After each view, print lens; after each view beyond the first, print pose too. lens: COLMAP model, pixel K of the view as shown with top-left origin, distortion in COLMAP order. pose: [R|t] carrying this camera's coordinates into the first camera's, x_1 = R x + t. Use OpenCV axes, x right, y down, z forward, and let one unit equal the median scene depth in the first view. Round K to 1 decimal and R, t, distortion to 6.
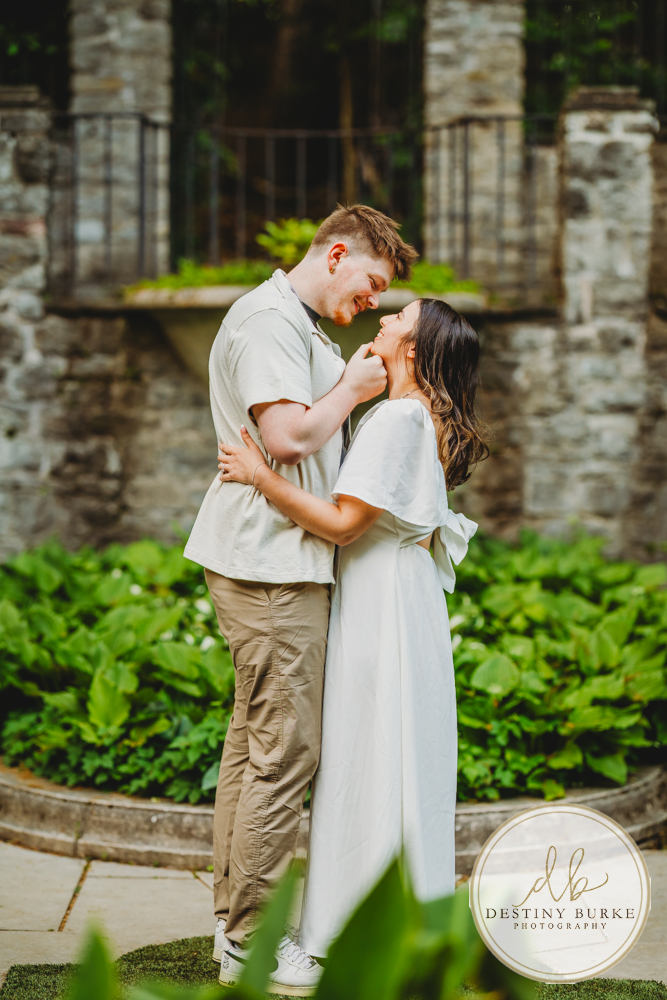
lens RADIAL K [[3033.6, 0, 333.5], [0, 3033.6, 500.0], [0, 0, 1]] dist [-0.120471, -0.084109]
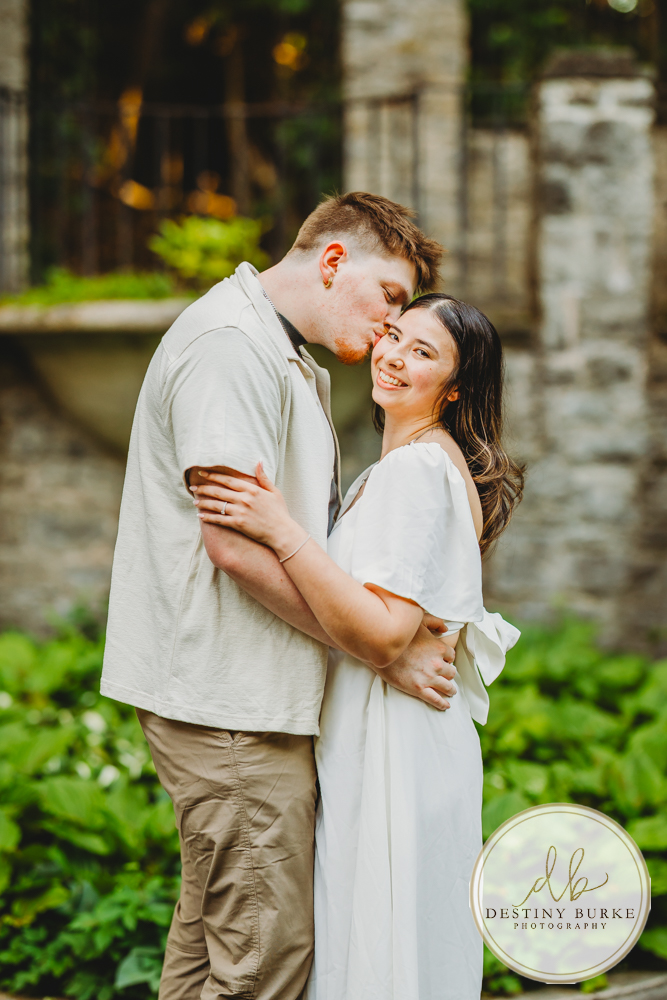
lens RADIAL K [[3033.6, 0, 333.5], [0, 3033.6, 500.0], [0, 0, 1]] dist [-0.120471, -0.084109]
pose [[0.997391, -0.005479, 0.071981, -0.038651], [0.006648, 0.999850, -0.016014, -0.008099], [-0.071882, 0.016451, 0.997277, 0.247339]]
